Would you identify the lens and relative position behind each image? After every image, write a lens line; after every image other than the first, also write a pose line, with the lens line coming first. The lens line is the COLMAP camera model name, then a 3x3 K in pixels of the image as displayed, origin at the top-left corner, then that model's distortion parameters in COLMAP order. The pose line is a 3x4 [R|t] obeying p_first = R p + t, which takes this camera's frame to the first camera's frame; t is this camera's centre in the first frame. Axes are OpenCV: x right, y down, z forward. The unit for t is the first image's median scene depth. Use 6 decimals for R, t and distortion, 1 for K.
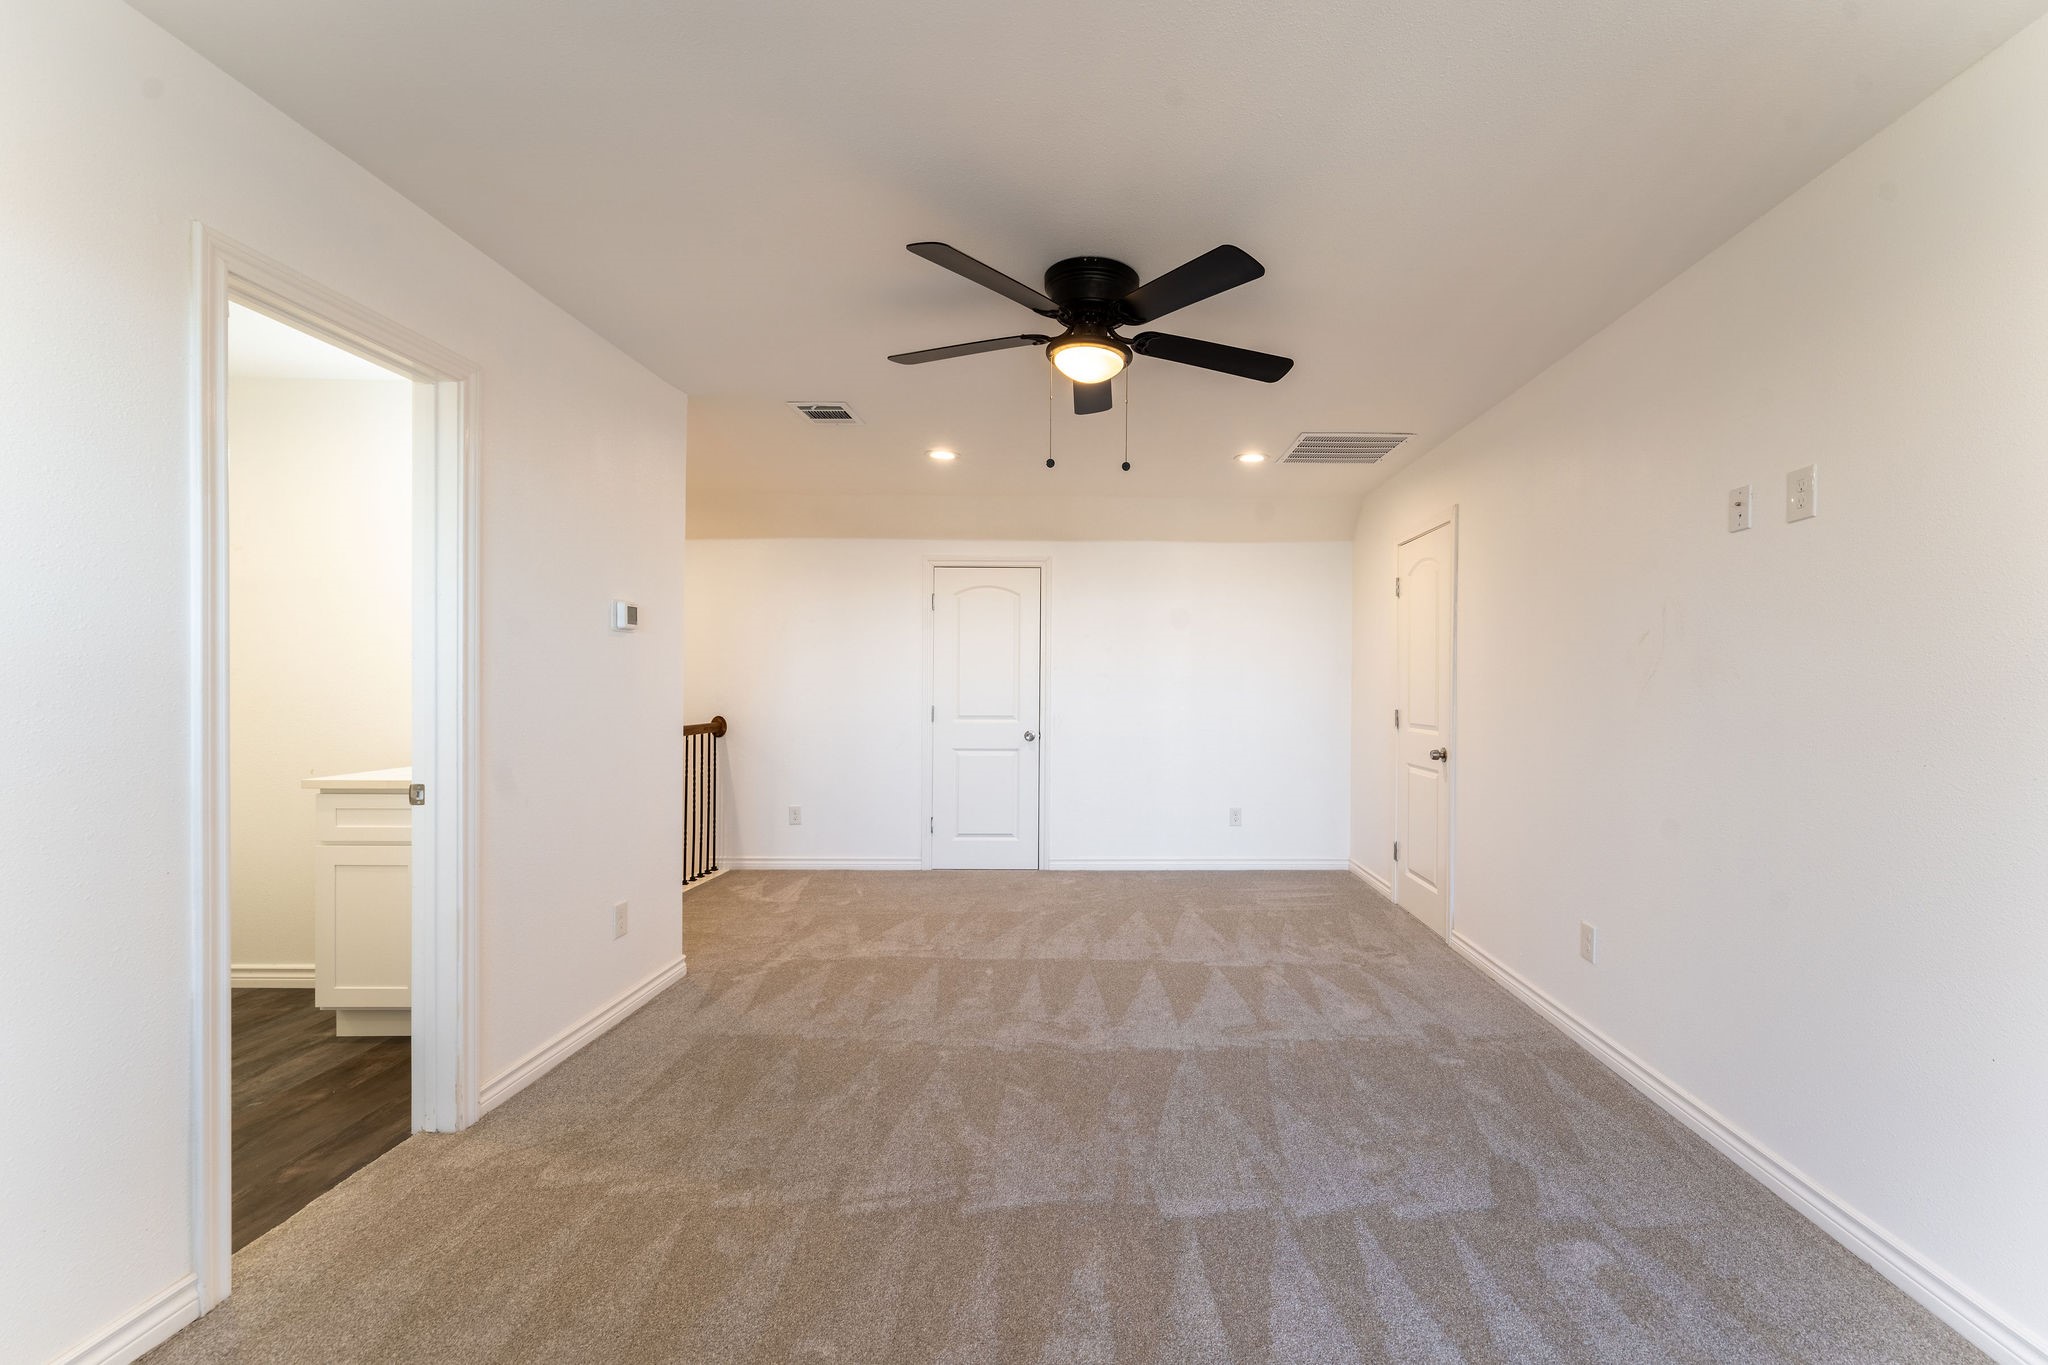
lens RADIAL K [[842.4, 0, 1016.3], [0, 842.4, 684.7], [0, 0, 1]] dist [0.000693, 0.000017]
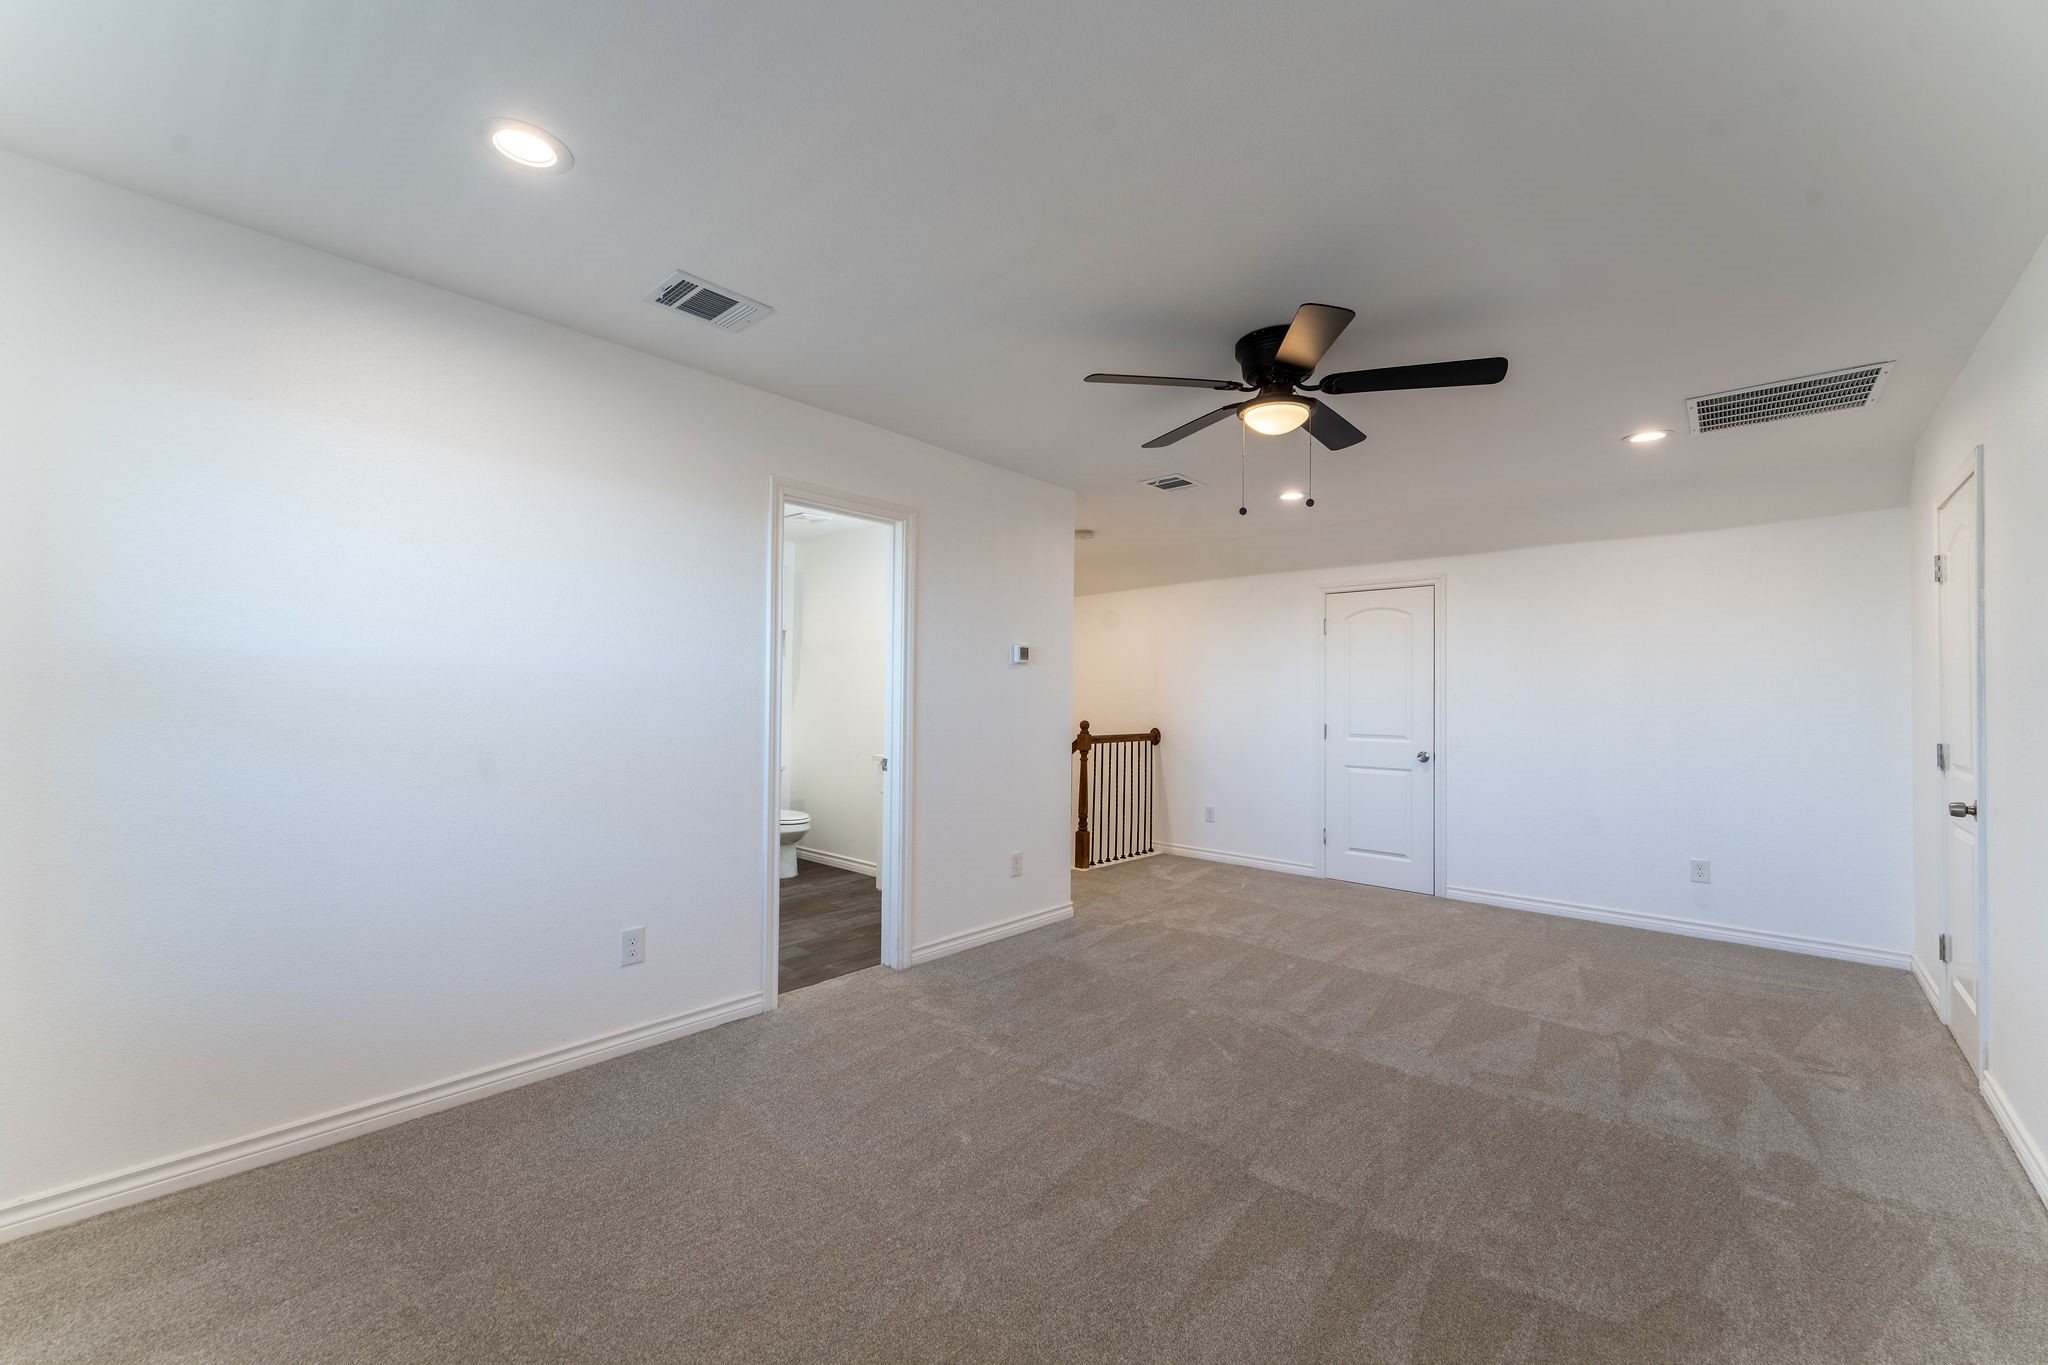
lens RADIAL K [[797.2, 0, 1024.0], [0, 797.2, 682.5], [0, 0, 1]] dist [0.003134, 0.000135]
pose [[0.737992, -0.011436, -0.674713, 0.437508], [-0.007508, 0.999655, -0.025155, 0.001609], [0.674768, 0.023630, 0.737652, -0.004676]]
